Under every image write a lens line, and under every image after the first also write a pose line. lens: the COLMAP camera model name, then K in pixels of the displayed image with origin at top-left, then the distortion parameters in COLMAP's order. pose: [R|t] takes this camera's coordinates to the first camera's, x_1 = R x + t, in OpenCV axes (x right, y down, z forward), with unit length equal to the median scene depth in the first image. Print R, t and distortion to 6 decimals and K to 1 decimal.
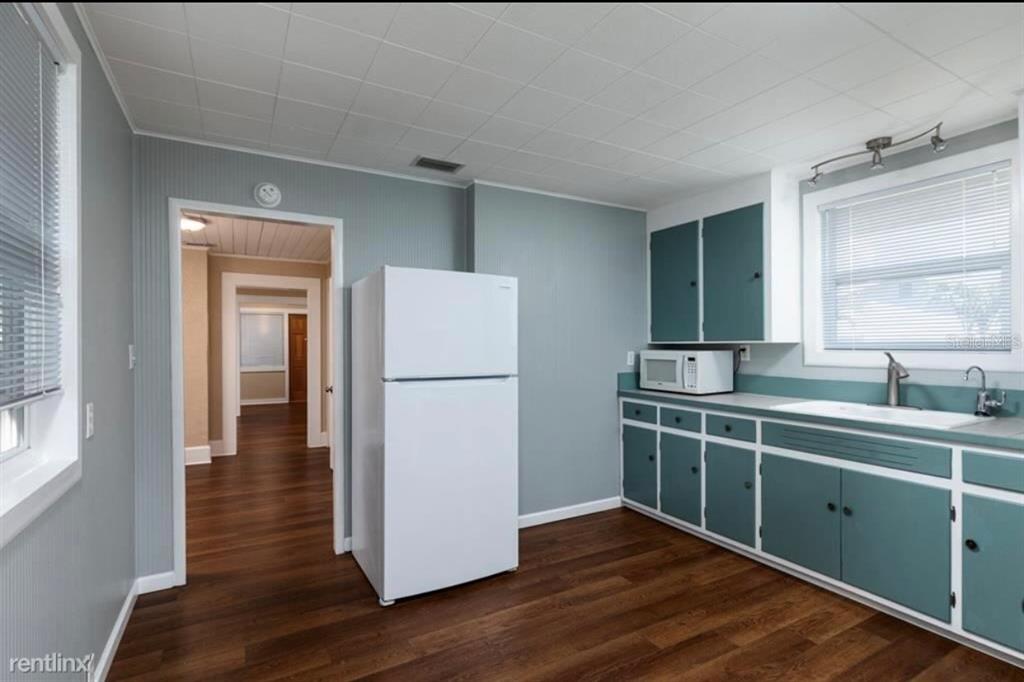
lens RADIAL K [[498.2, 0, 515.6], [0, 498.2, 344.8], [0, 0, 1]] dist [-0.005193, 0.000096]
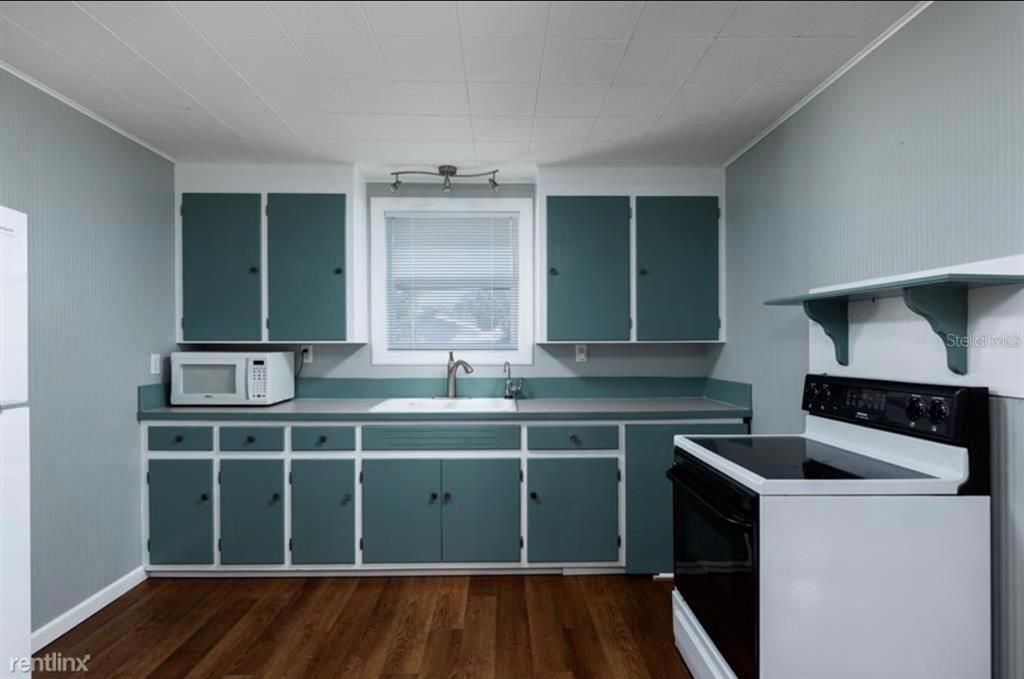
lens RADIAL K [[498.2, 0, 513.3], [0, 498.2, 345.6], [0, 0, 1]] dist [-0.005193, 0.000096]
pose [[0.473201, 0.000227, 0.880954, -0.200199], [-0.001479, 0.999999, 0.000537, -0.000187], [-0.880953, -0.001557, 0.473201, 0.298637]]
